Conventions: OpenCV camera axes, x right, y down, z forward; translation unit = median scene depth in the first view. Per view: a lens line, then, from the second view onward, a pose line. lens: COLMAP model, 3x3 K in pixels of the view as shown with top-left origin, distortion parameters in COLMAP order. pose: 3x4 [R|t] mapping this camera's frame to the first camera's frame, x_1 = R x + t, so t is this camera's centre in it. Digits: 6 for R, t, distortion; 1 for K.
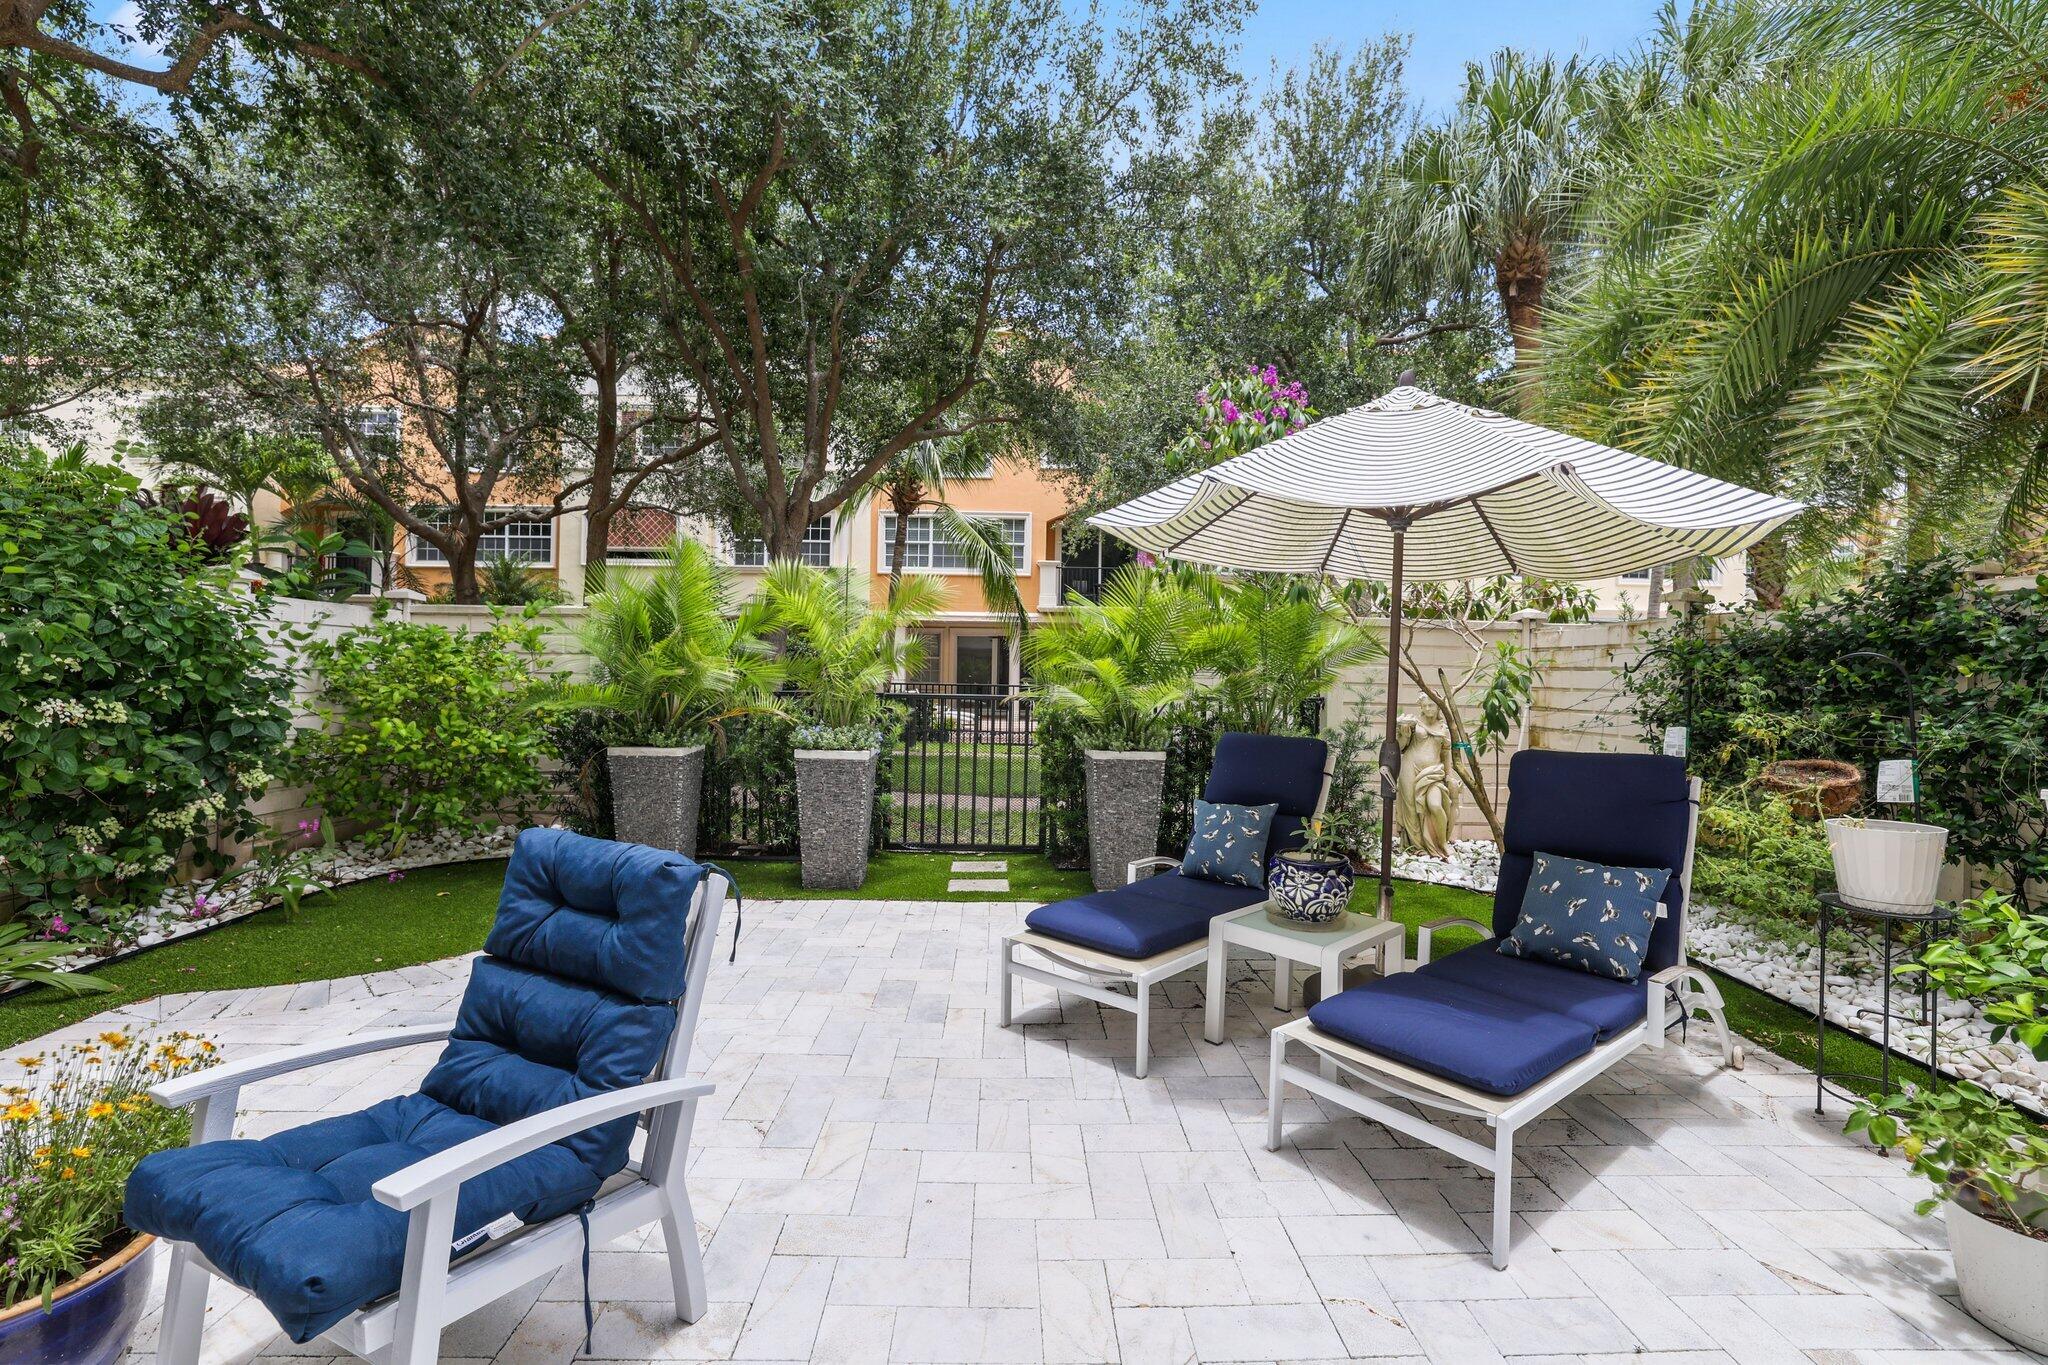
lens RADIAL K [[876.3, 0, 1029.9], [0, 876.3, 675.7], [0, 0, 1]] dist [-0.024549, 0.008081]
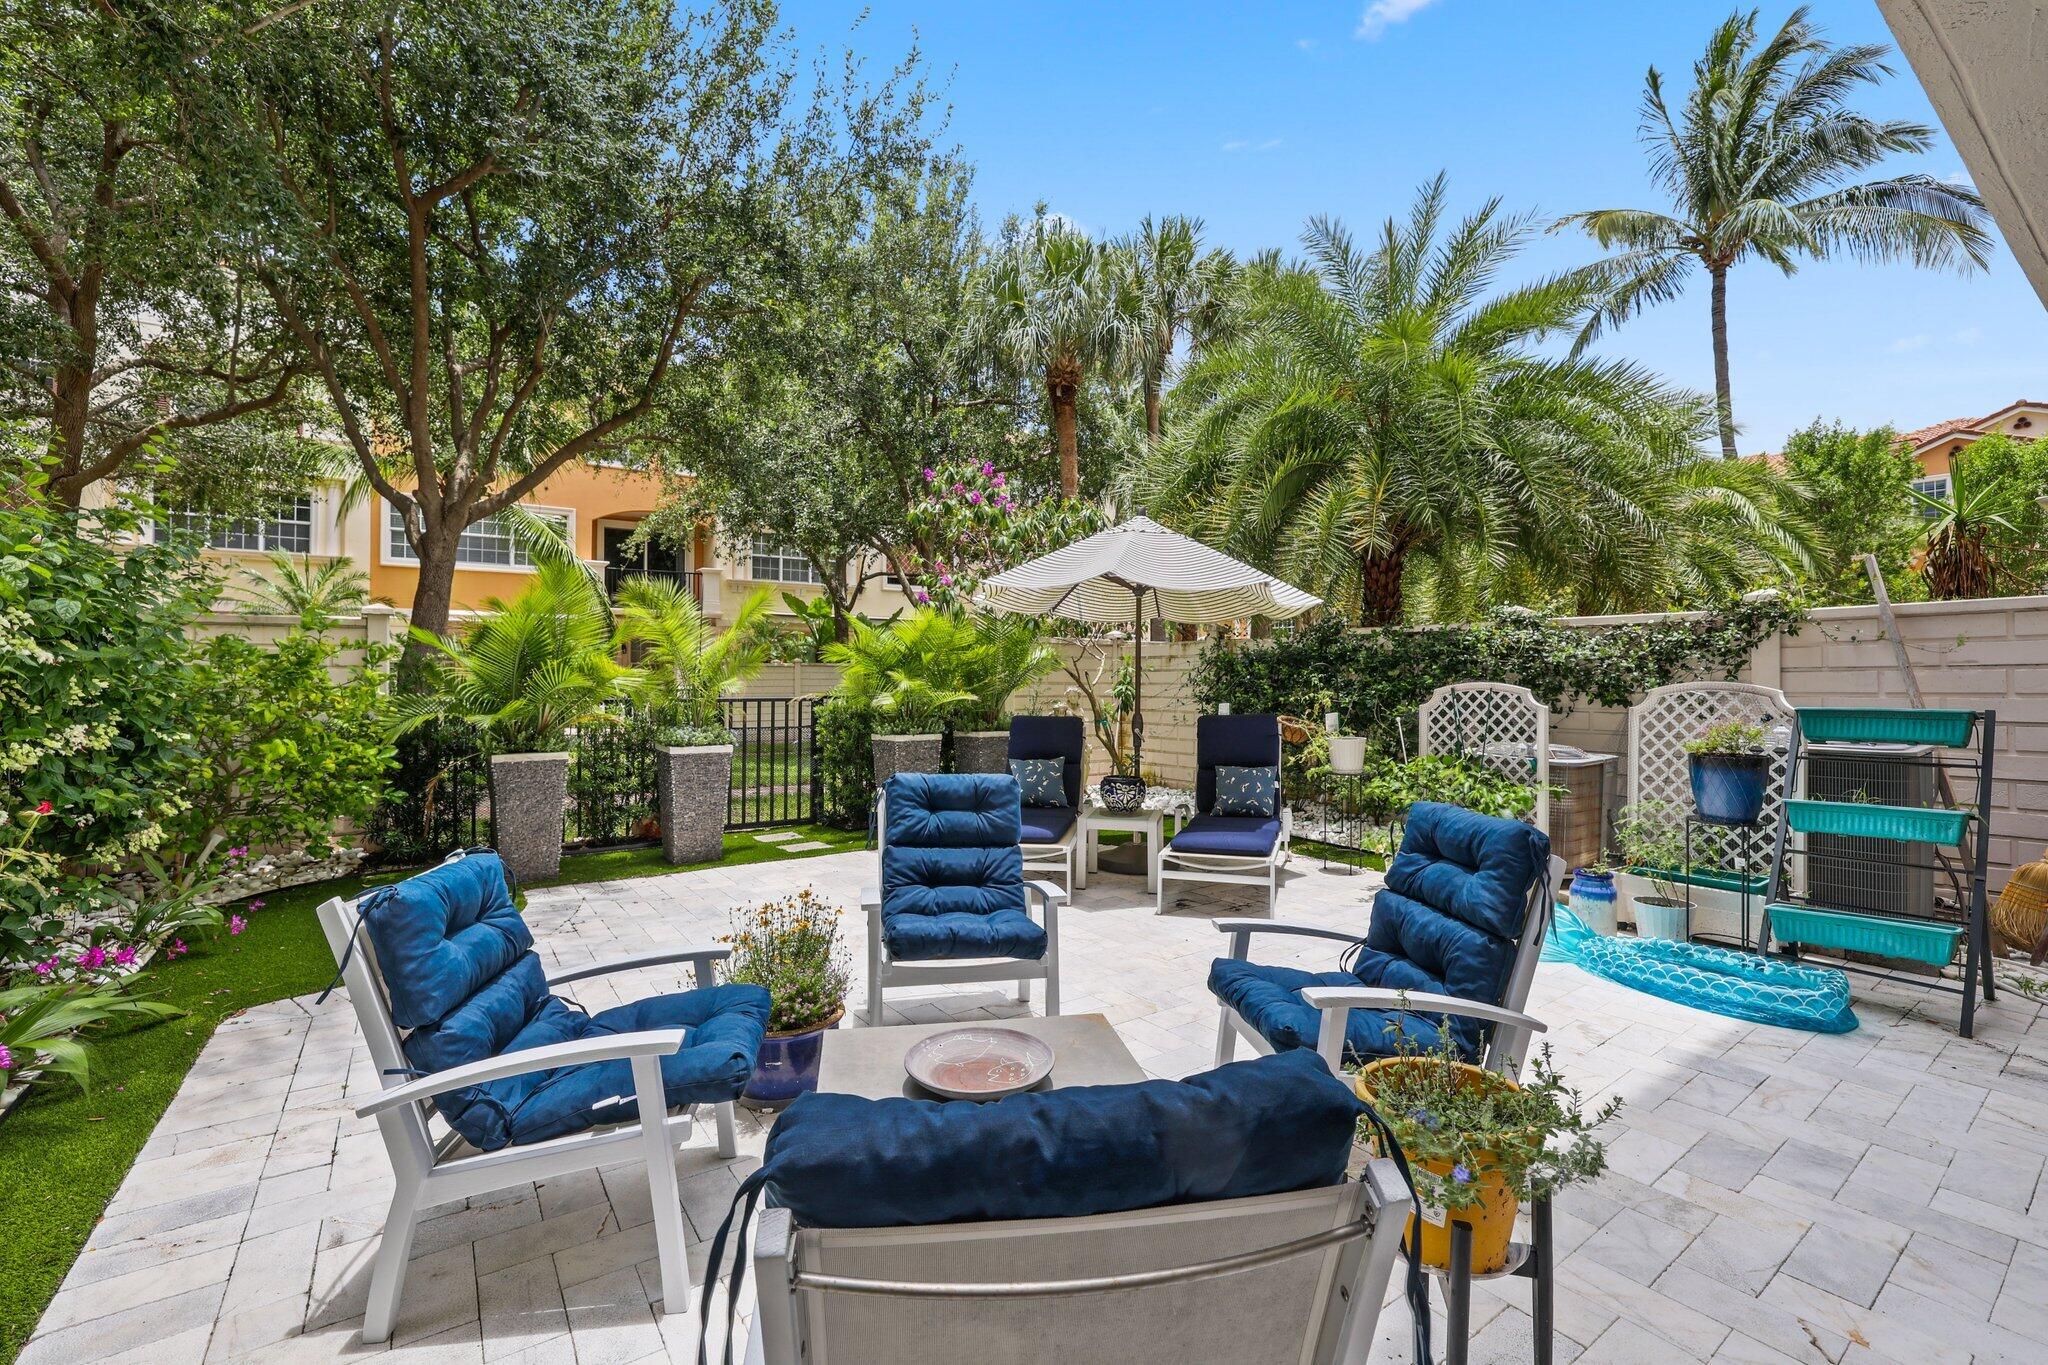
lens RADIAL K [[876.3, 0, 1028.7], [0, 876.3, 681.2], [0, 0, 1]] dist [-0.024549, 0.008081]
pose [[0.831926, -0.019315, 0.554551, -0.517150], [0.015764, 0.999813, 0.011175, -0.010483], [-0.554663, -0.000555, 0.832075, -0.245372]]
